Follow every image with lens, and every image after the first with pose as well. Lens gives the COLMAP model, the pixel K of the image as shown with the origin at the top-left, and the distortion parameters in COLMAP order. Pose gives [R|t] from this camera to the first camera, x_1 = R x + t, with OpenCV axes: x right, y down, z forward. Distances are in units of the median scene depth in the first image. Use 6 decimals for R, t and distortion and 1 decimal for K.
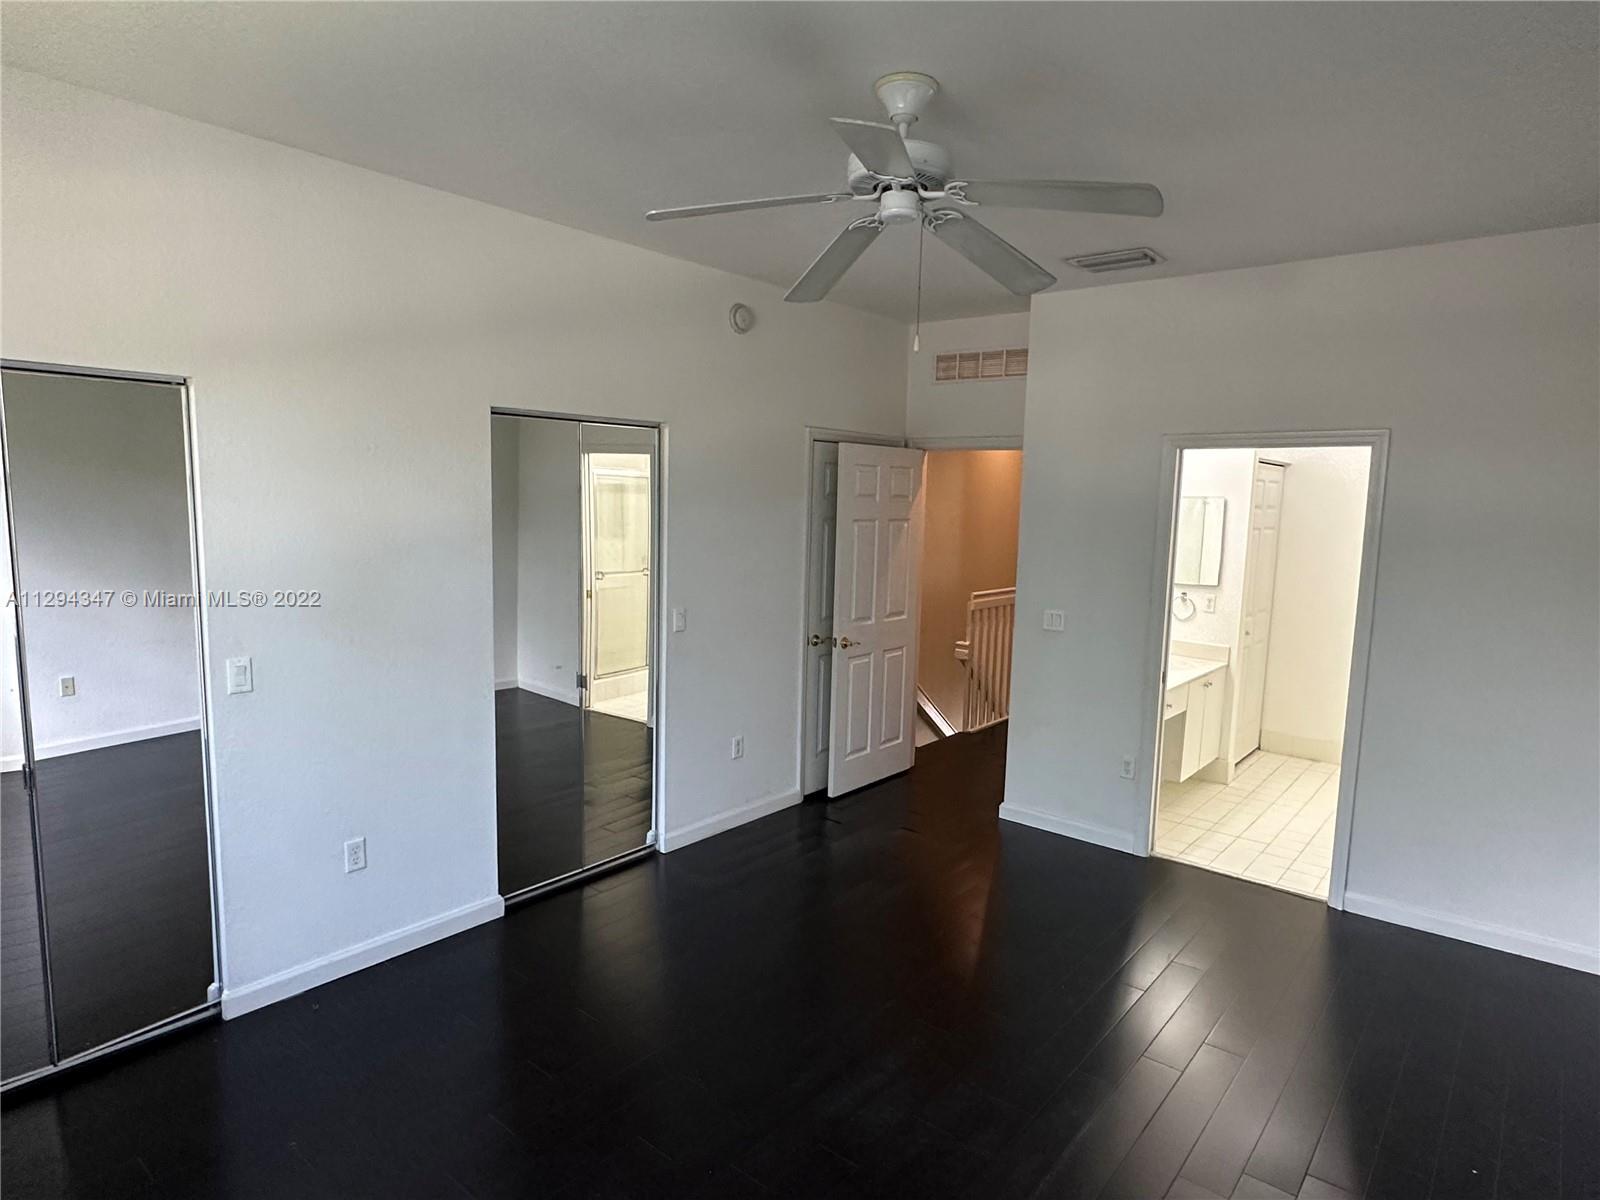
lens RADIAL K [[927.9, 0, 775.7], [0, 927.9, 602.8], [0, 0, 1]] dist [-0.001081, 0.000196]
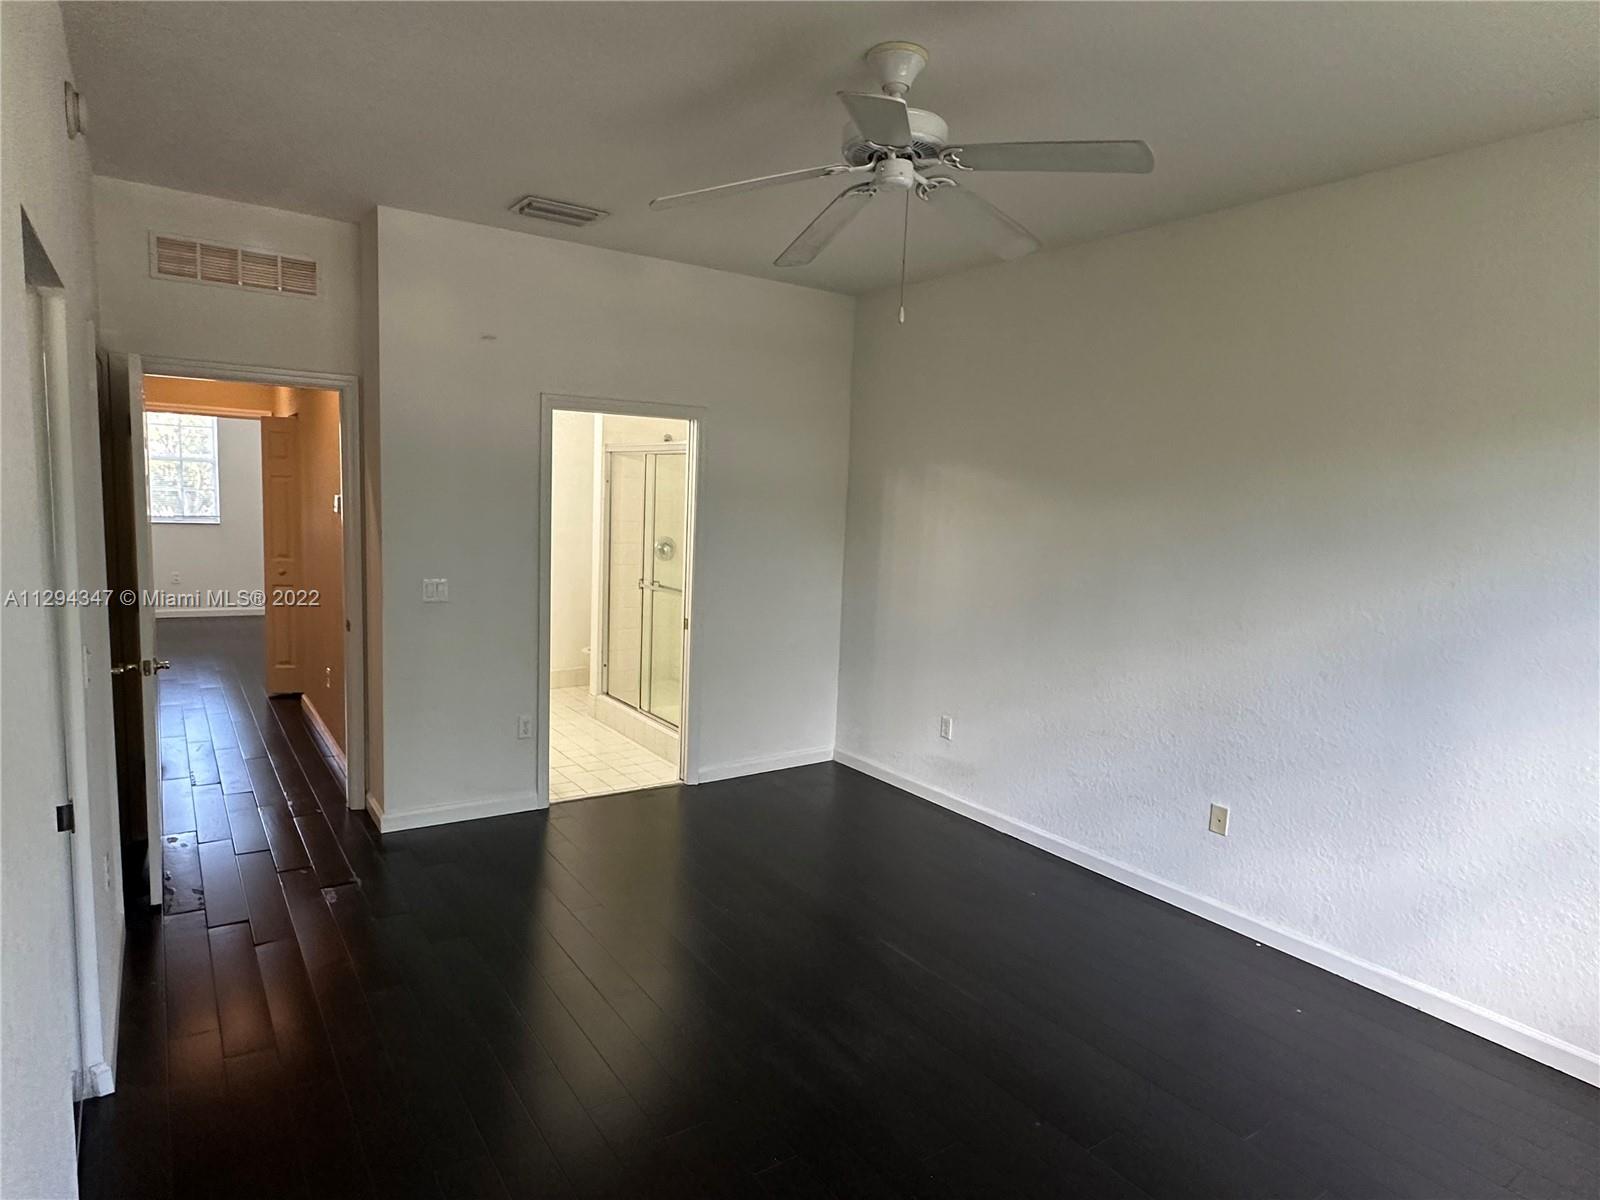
lens RADIAL K [[927.9, 0, 775.7], [0, 927.9, 602.8], [0, 0, 1]] dist [-0.001081, 0.000196]
pose [[0.279819, -0.134824, 0.950539, -0.483930], [0.075146, 0.990128, 0.118318, -0.053718], [-0.957107, 0.038322, 0.287188, 0.459168]]
